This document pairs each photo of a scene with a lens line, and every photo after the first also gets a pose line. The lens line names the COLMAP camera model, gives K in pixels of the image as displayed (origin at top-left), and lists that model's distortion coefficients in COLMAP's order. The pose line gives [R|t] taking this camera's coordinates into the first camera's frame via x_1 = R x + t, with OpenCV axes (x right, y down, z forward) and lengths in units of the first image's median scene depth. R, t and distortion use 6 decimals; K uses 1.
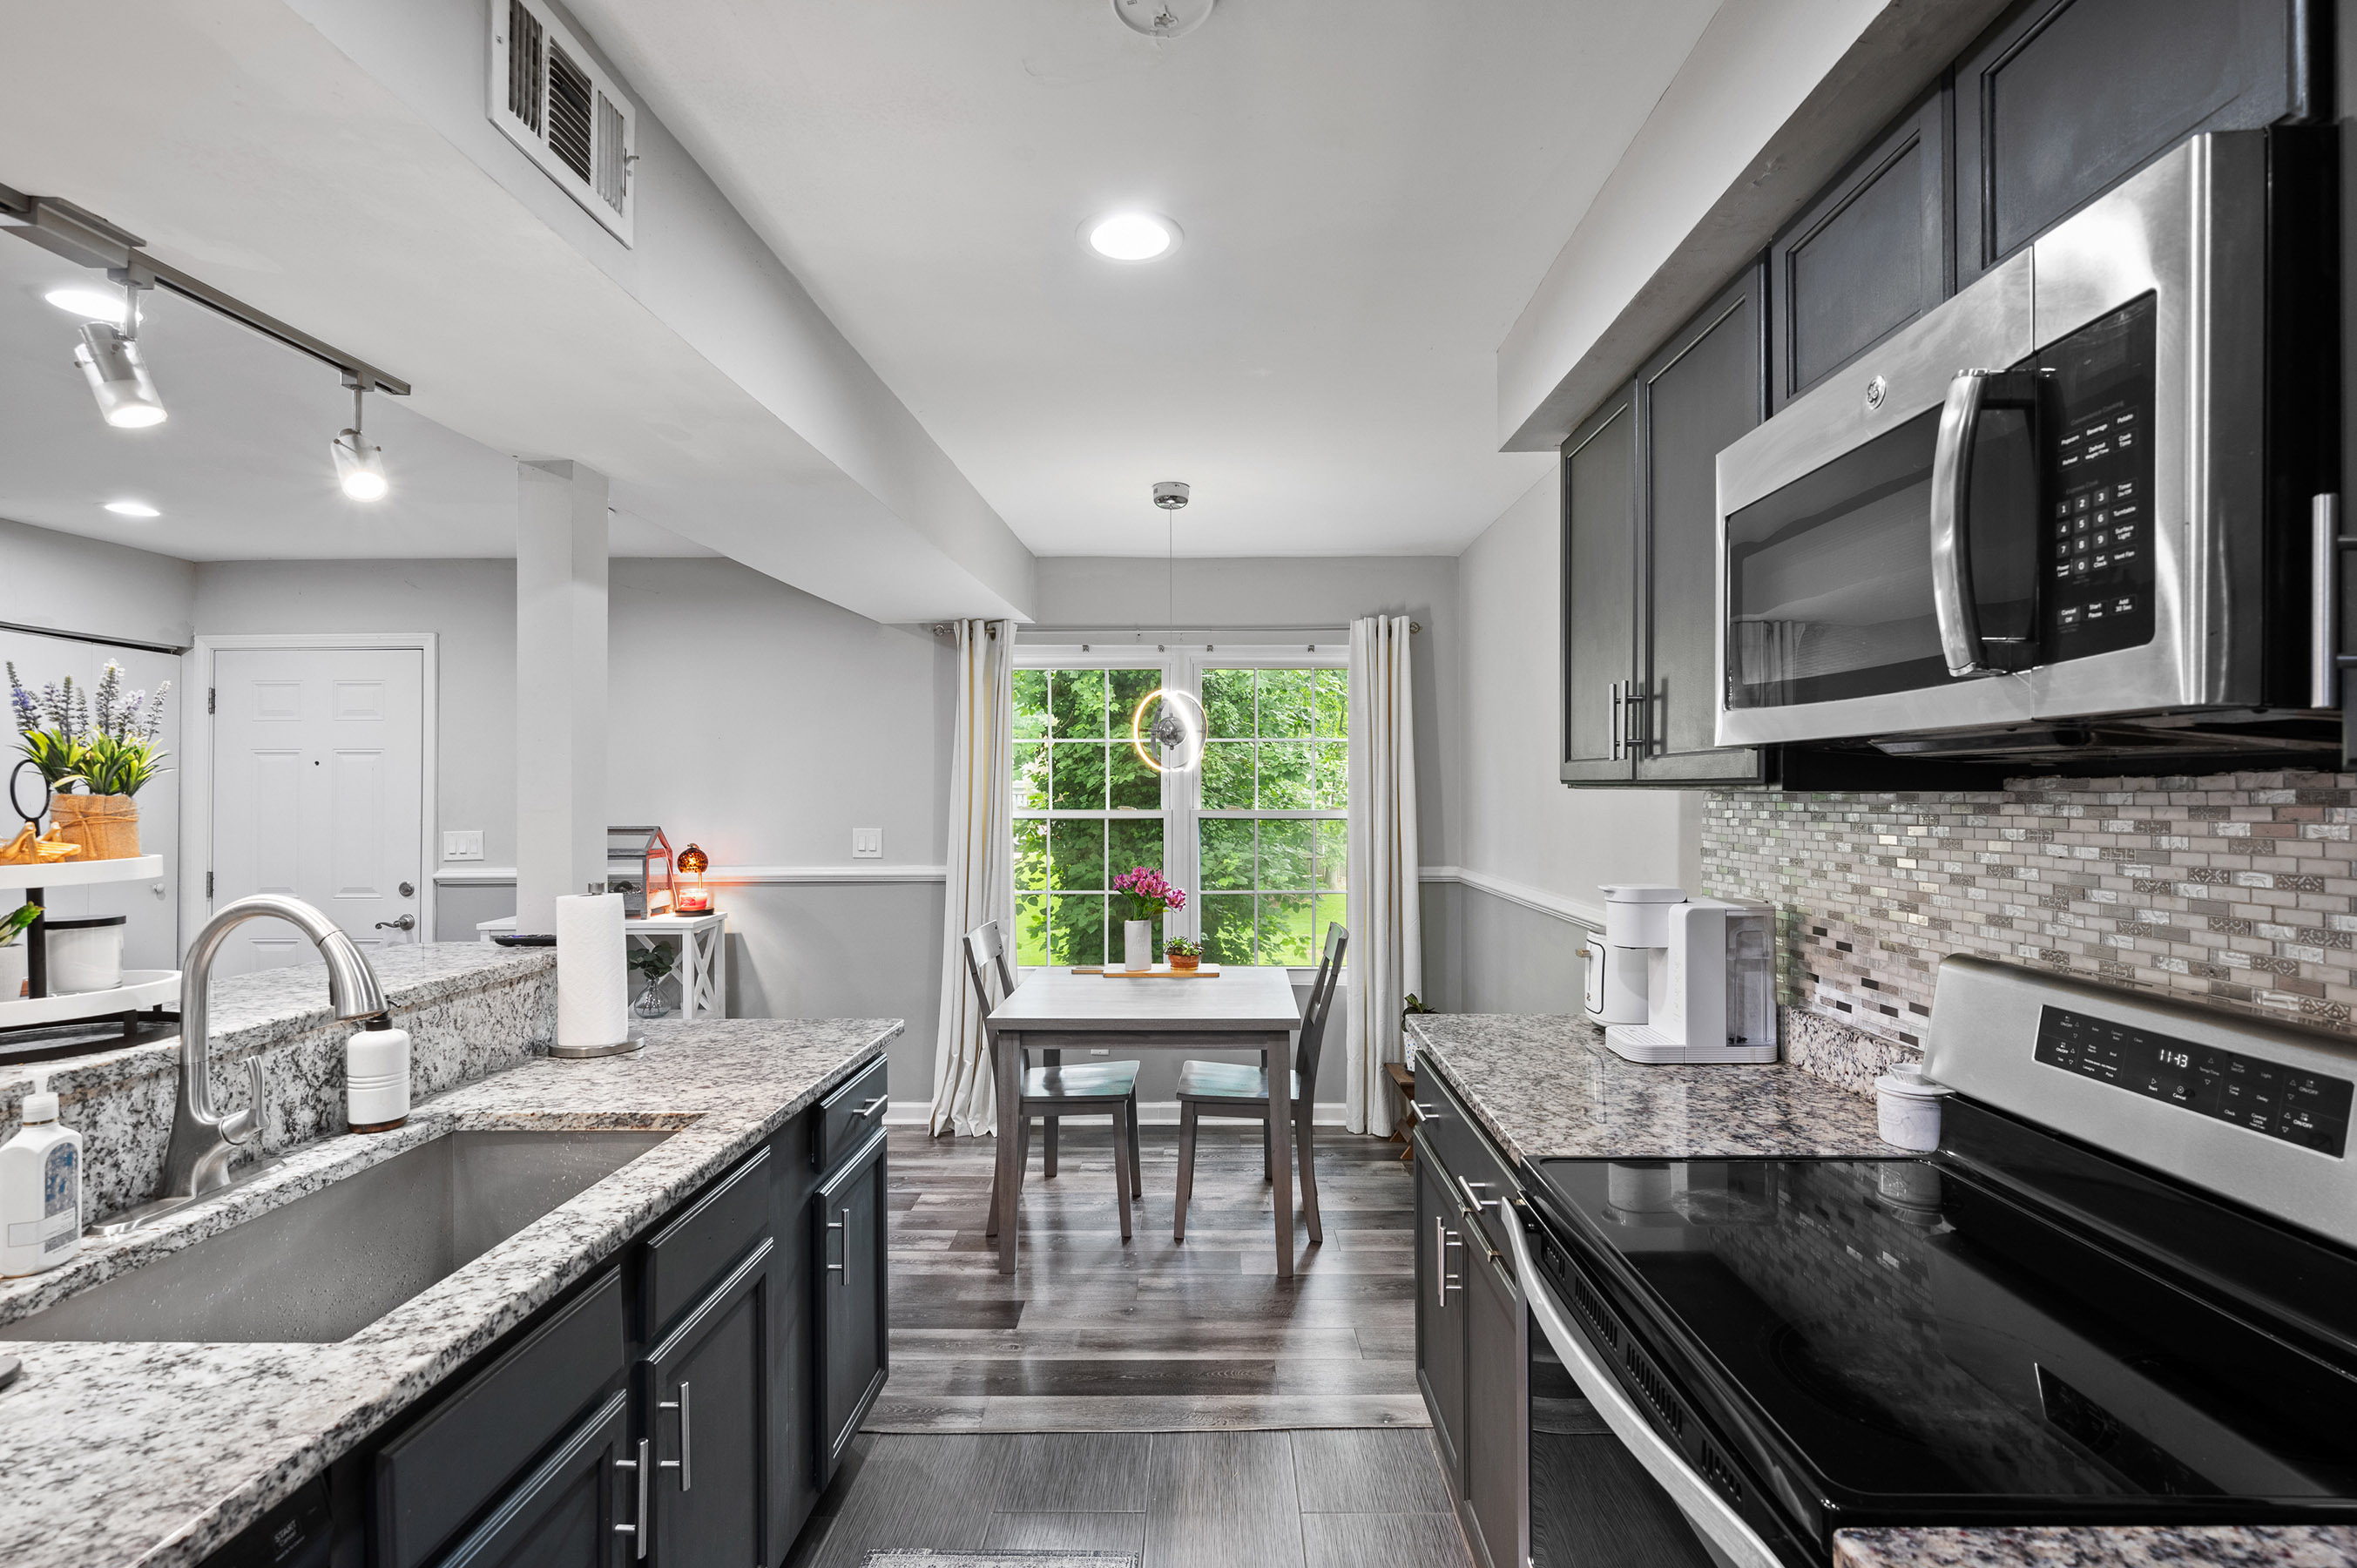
lens RADIAL K [[1136.9, 0, 1178.5], [0, 1136.9, 784.0], [0, 0, 1]] dist [-0.000712, -0.000140]
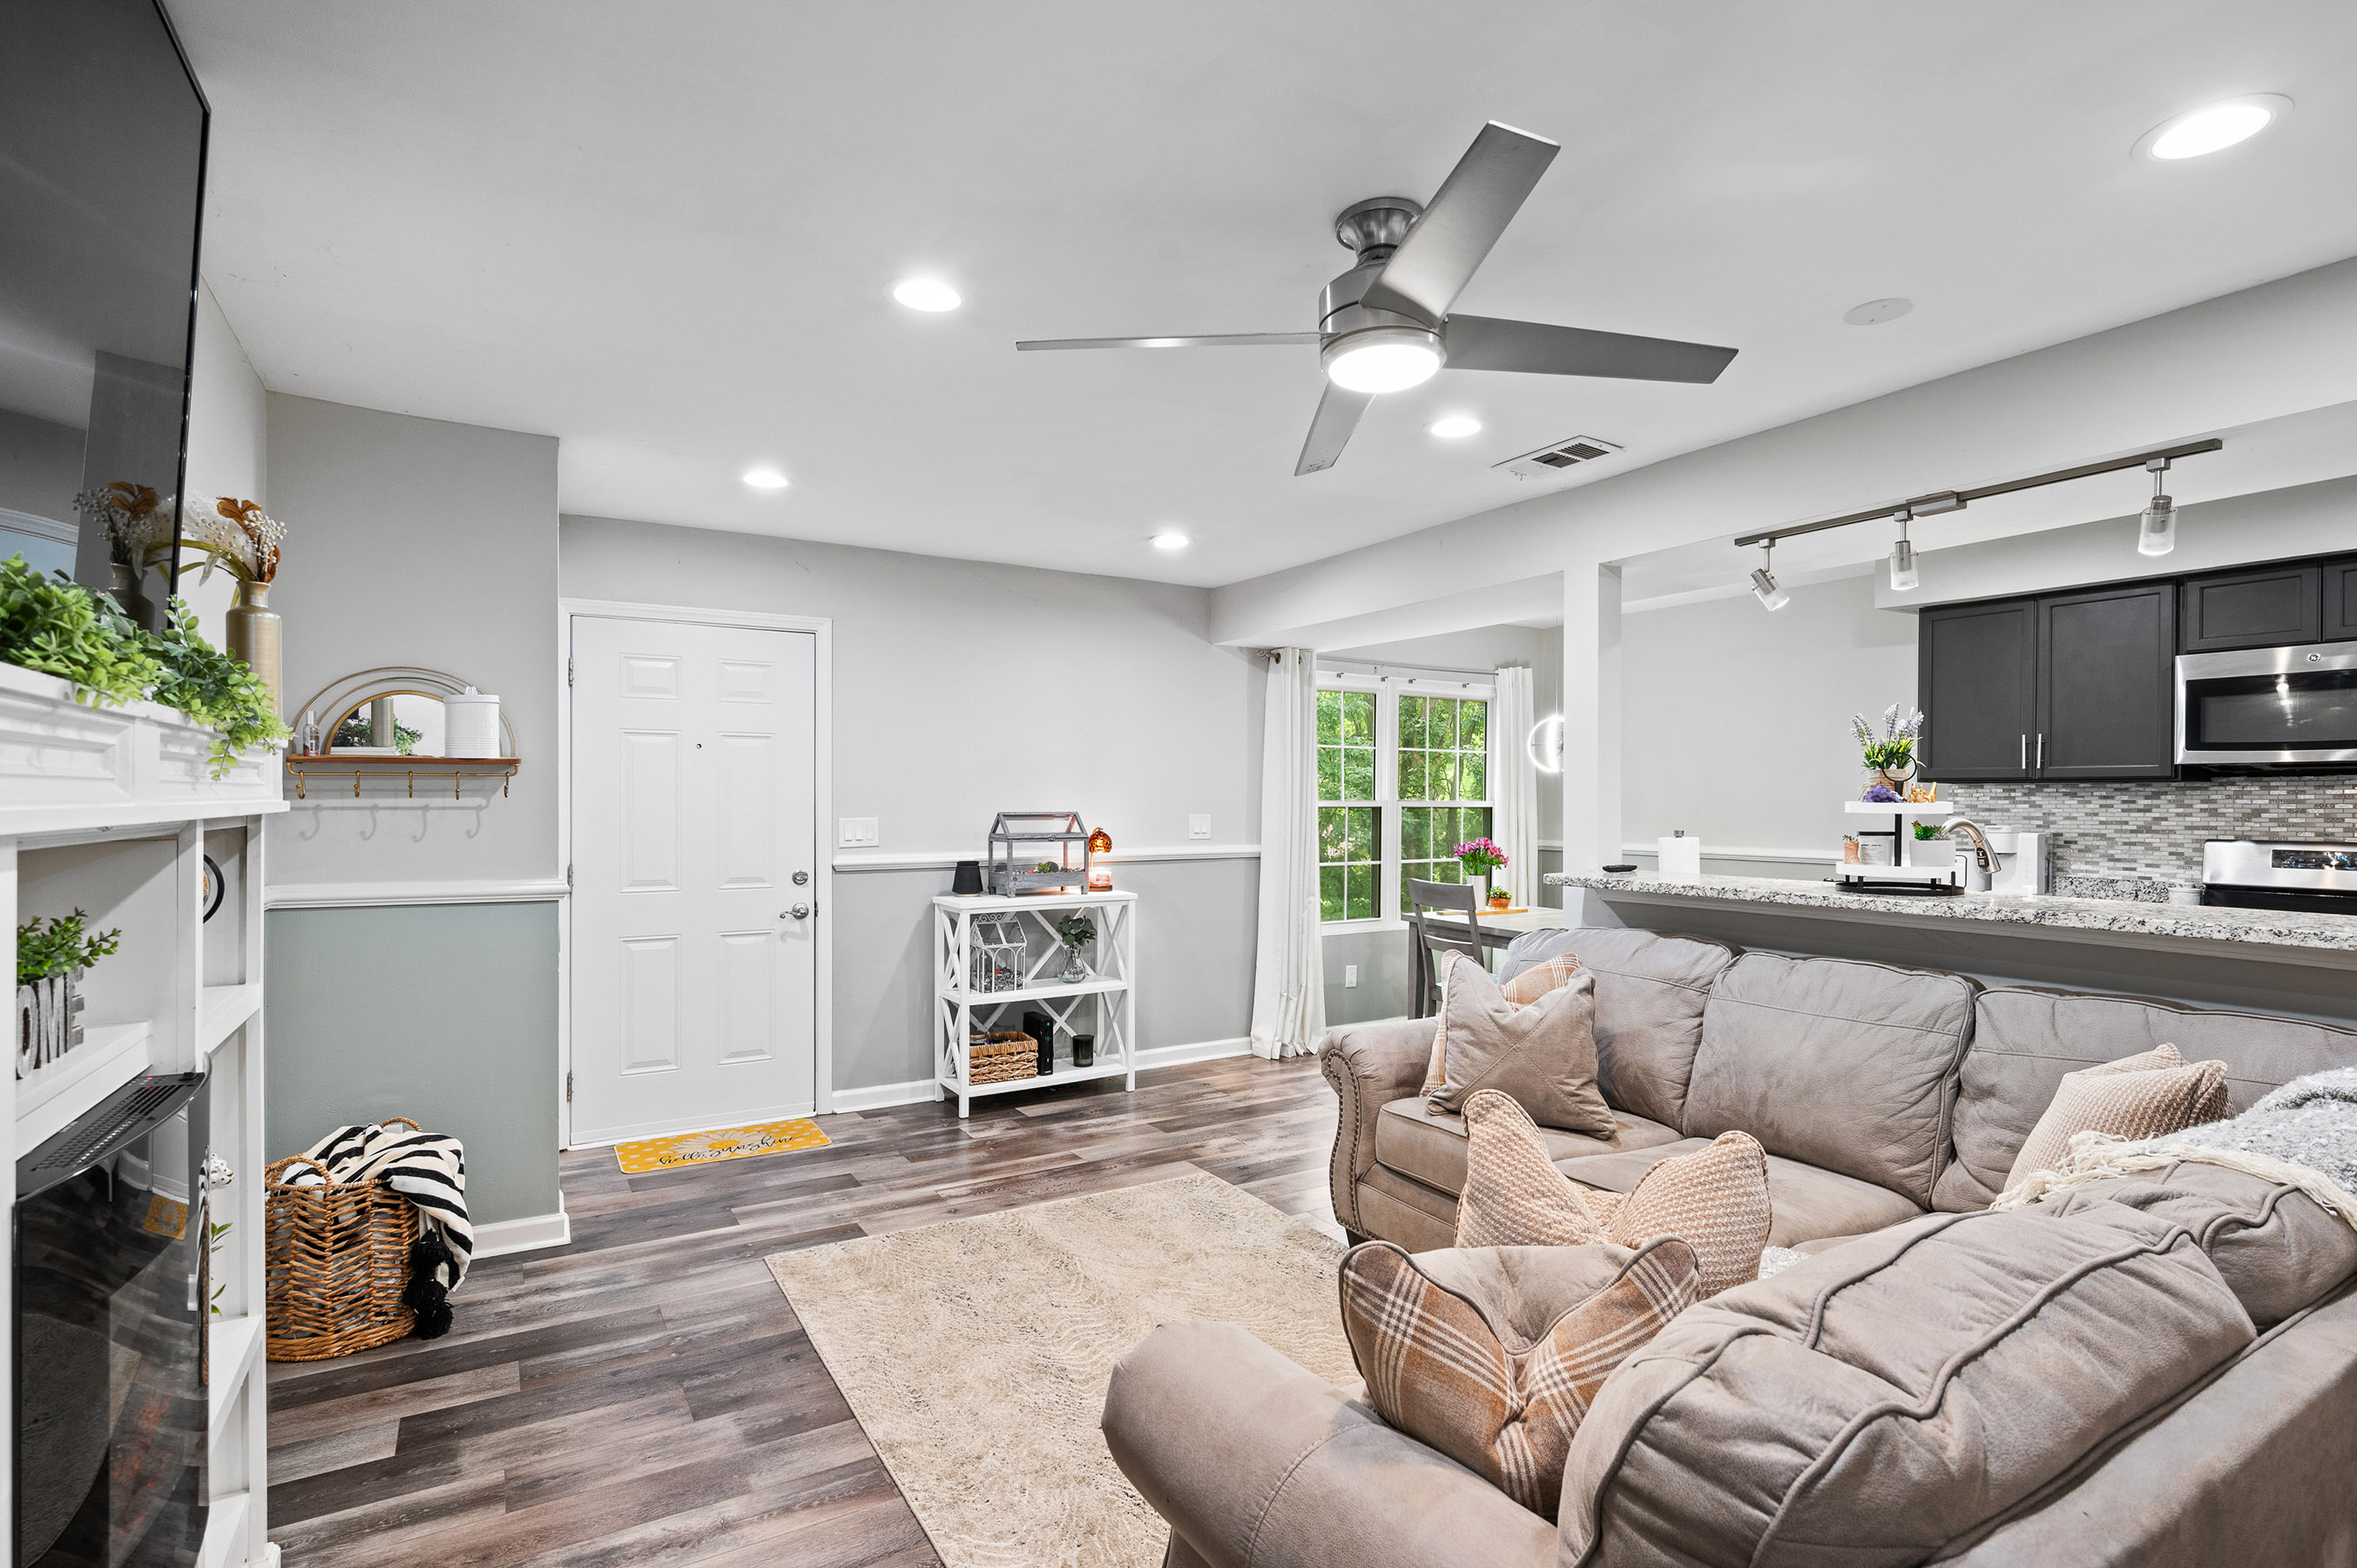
lens RADIAL K [[1150.7, 0, 1215.1], [0, 1150.7, 796.5], [0, 0, 1]] dist [-0.000070, -0.000090]
pose [[0.842851, 0.006314, 0.538109, -0.947517], [-0.008217, 0.999966, 0.001137, 0.019381], [-0.538084, -0.005380, 0.842874, -0.027383]]
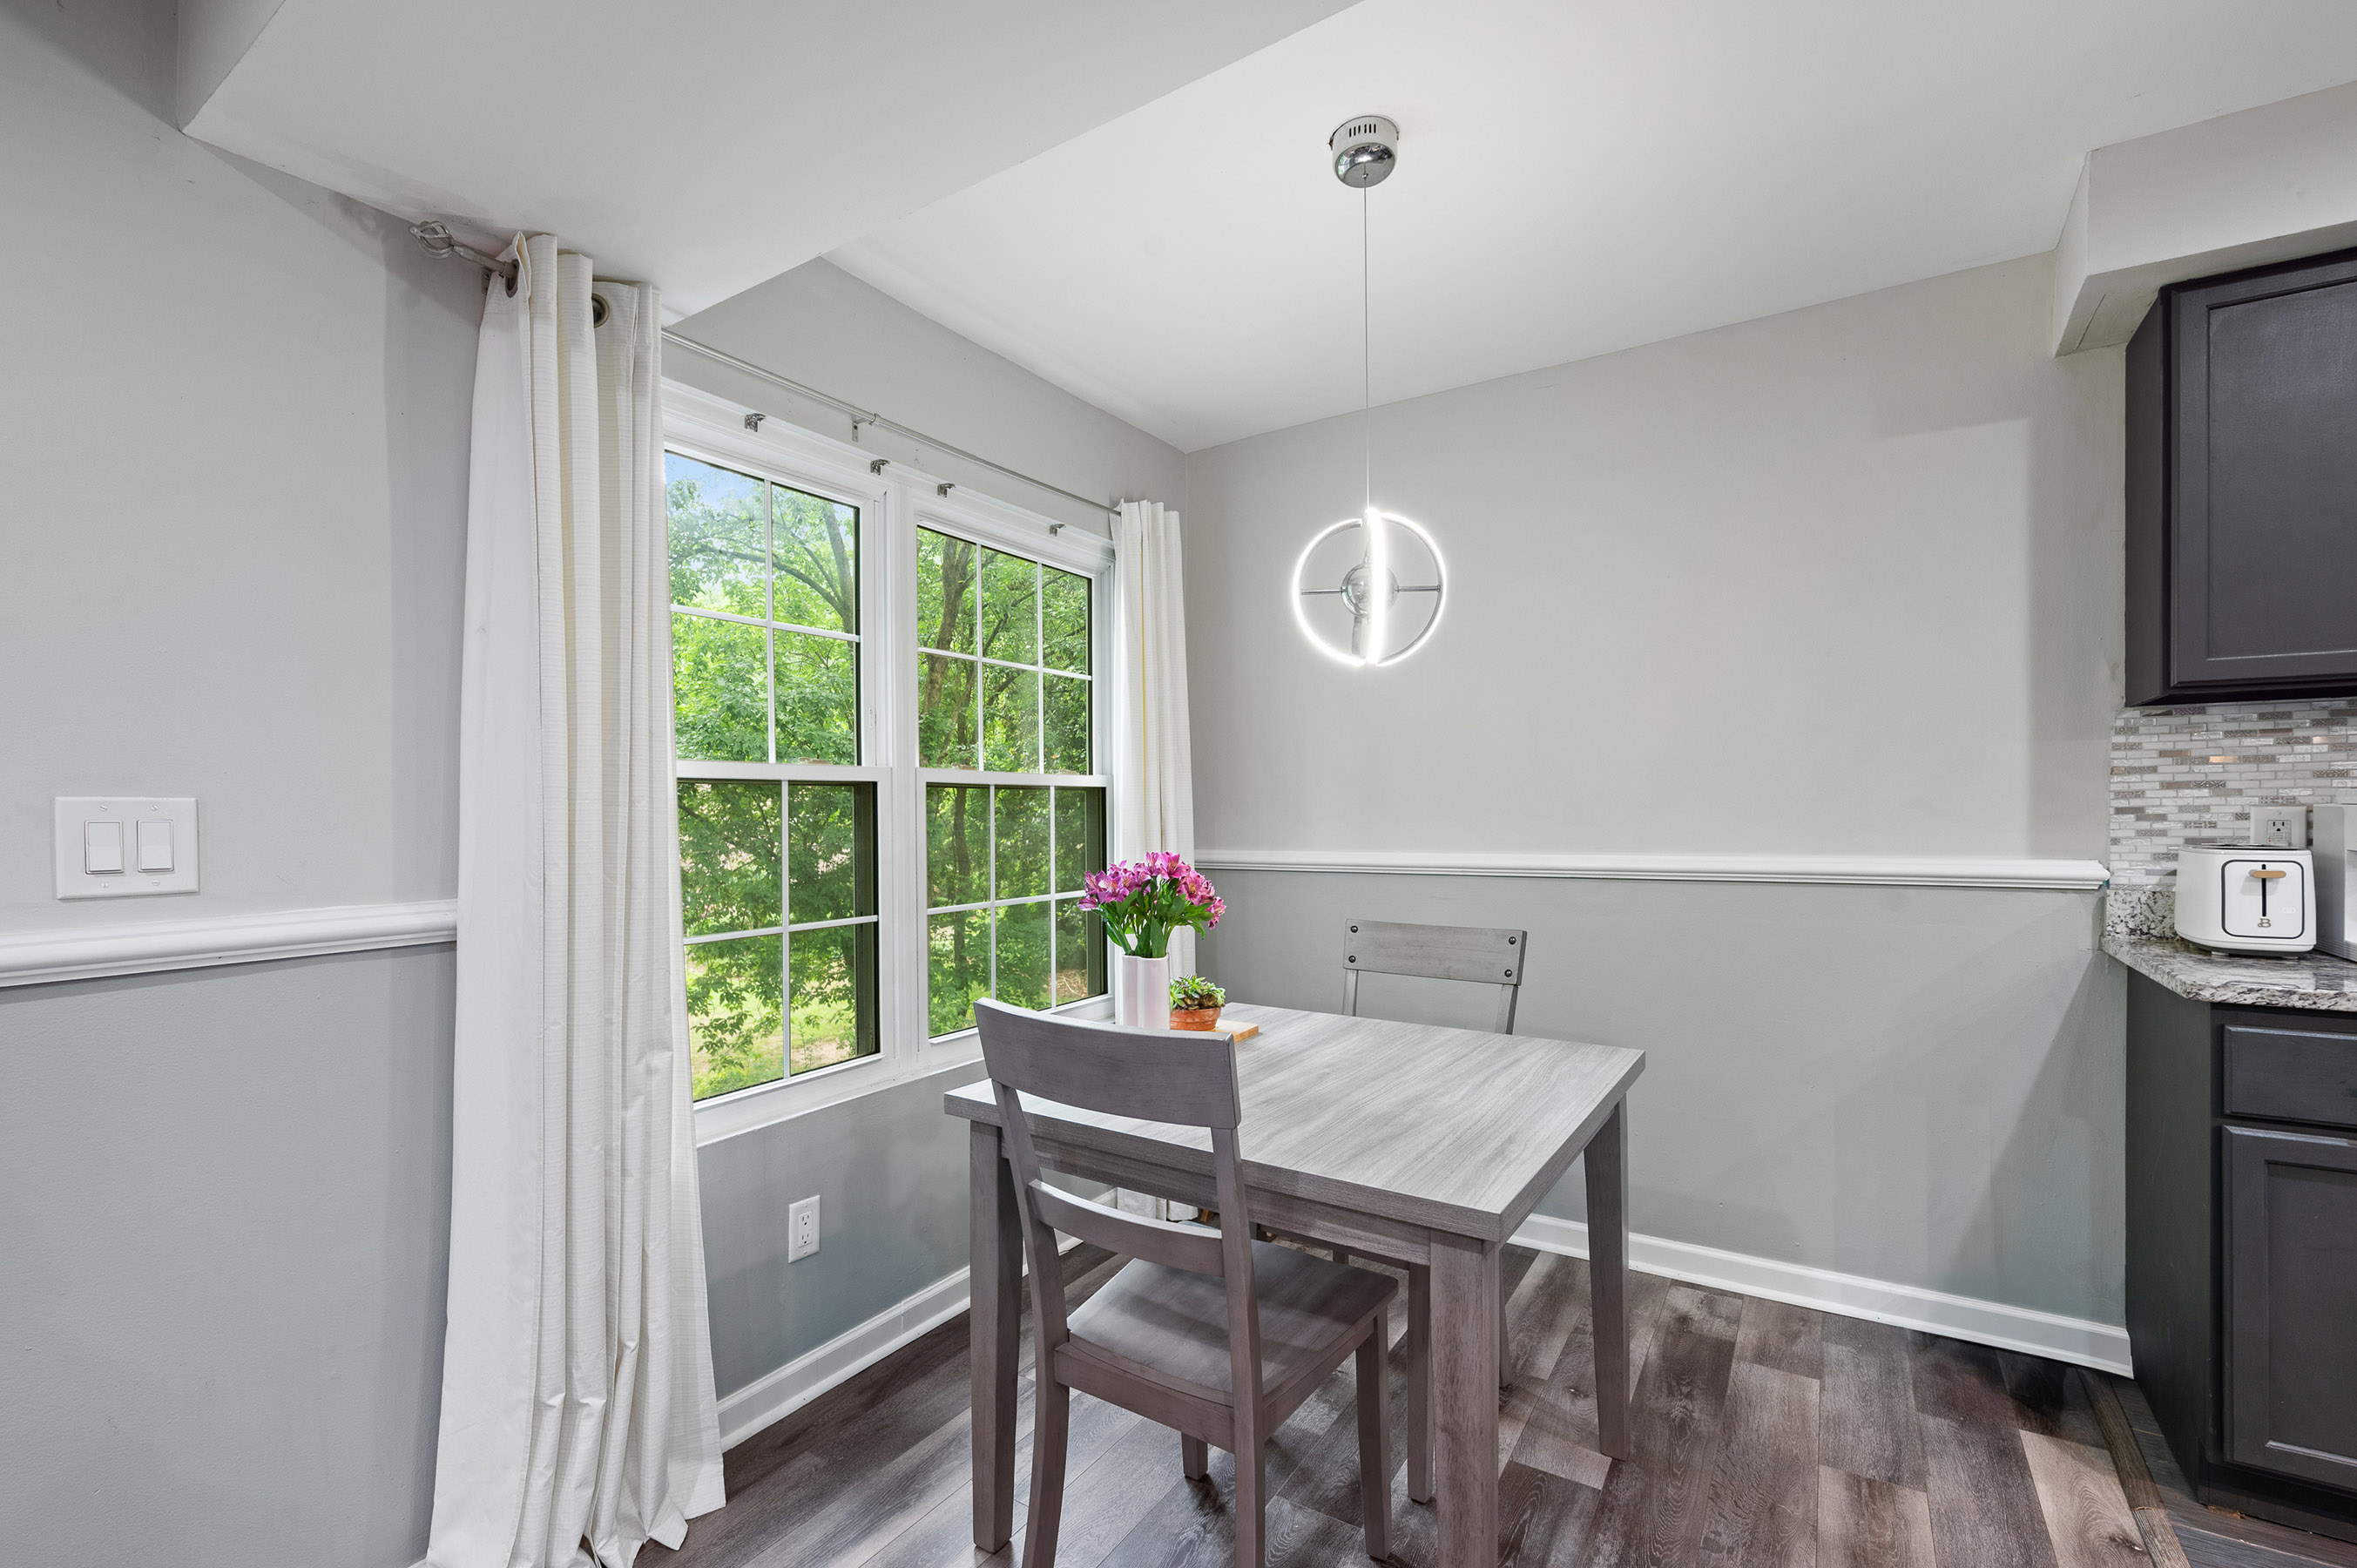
lens RADIAL K [[1013.7, 0, 1187.0], [0, 1013.7, 821.4], [0, 0, 1]] dist [-0.000050, 0.000073]
pose [[0.533613, -0.016008, 0.845578, -0.365034], [0.006167, 0.999868, 0.015037, 0.044949], [-0.845707, -0.002809, 0.533641, 0.647723]]
